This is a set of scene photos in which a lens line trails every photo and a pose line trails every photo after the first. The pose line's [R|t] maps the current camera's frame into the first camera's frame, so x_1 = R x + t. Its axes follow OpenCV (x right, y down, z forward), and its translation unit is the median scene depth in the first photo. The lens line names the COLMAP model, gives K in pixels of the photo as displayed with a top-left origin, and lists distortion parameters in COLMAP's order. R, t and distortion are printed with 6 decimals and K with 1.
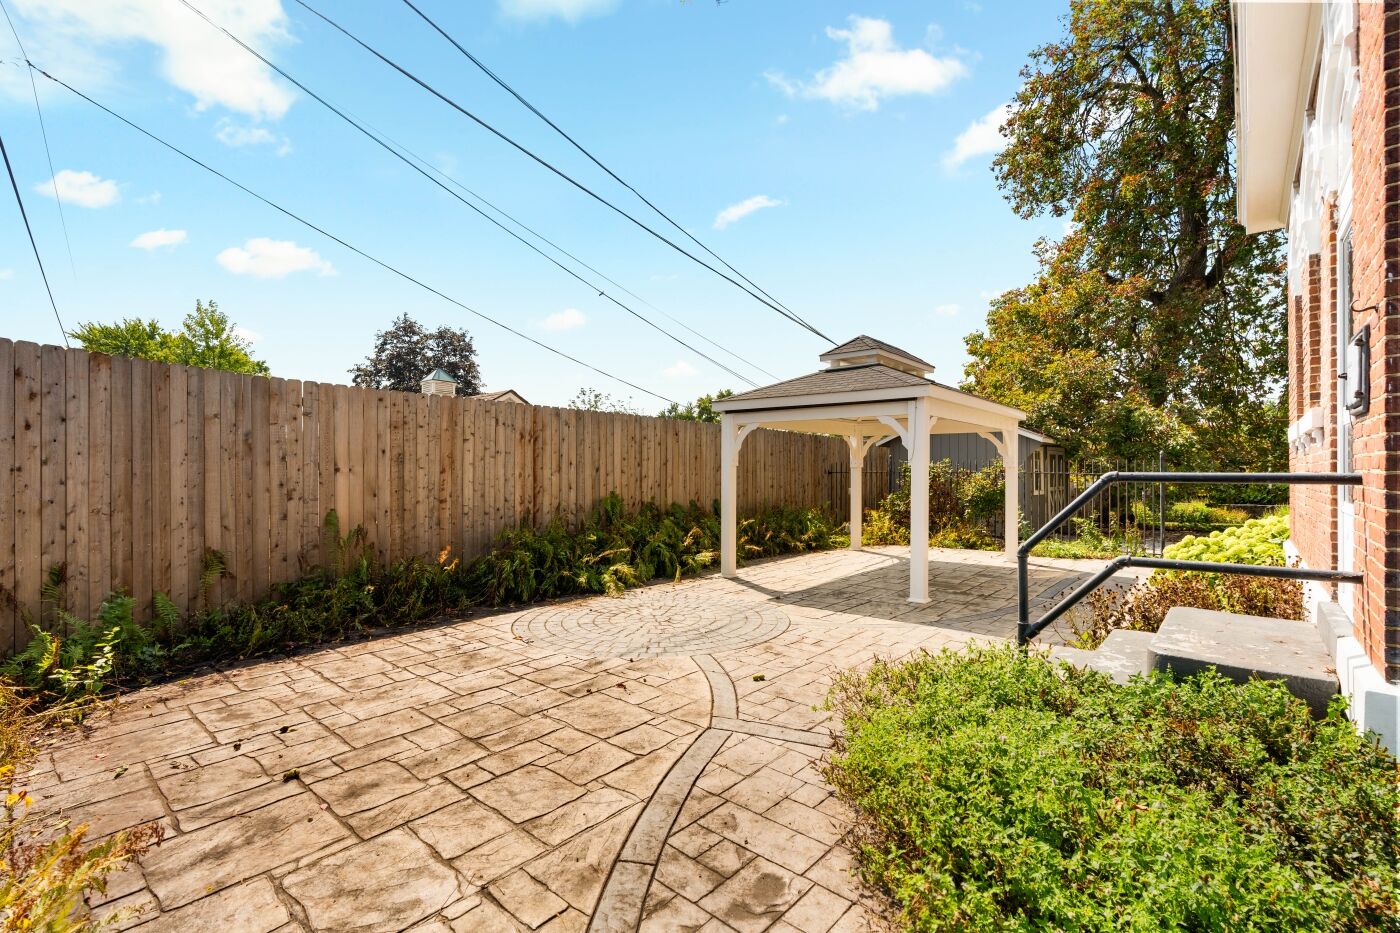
lens RADIAL K [[627.2, 0, 702.6], [0, 627.2, 465.4], [0, 0, 1]] dist [-0.001613, -0.001236]
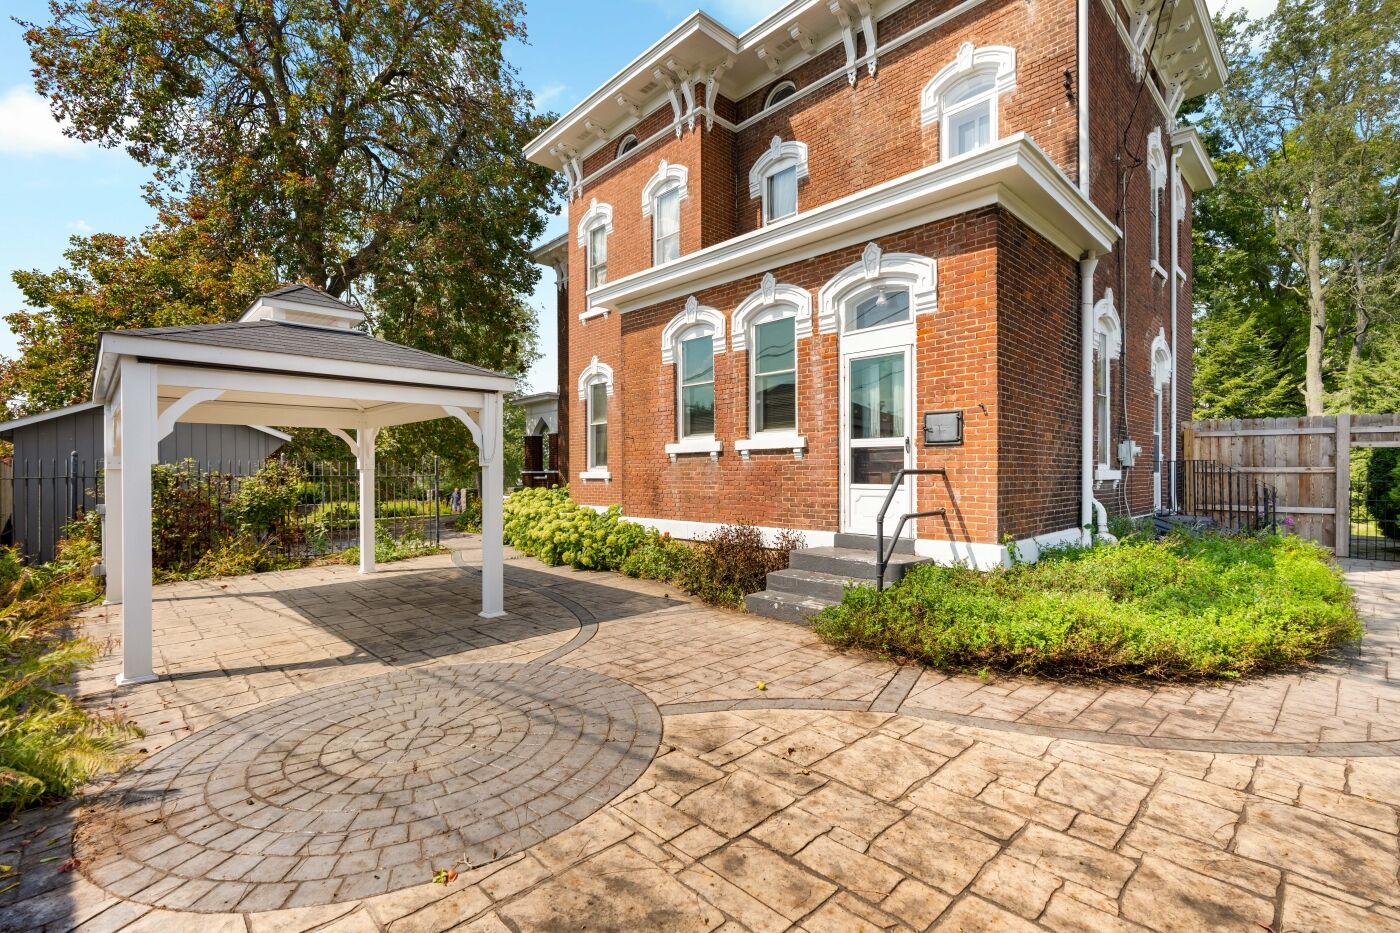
lens RADIAL K [[627.2, 0, 703.0], [0, 627.2, 471.8], [0, 0, 1]] dist [-0.001613, -0.001236]
pose [[0.090301, -0.002149, 0.995912, -1.035039], [-0.000662, 0.999997, 0.002218, 0.014022], [-0.995914, -0.000860, 0.090299, 1.198252]]
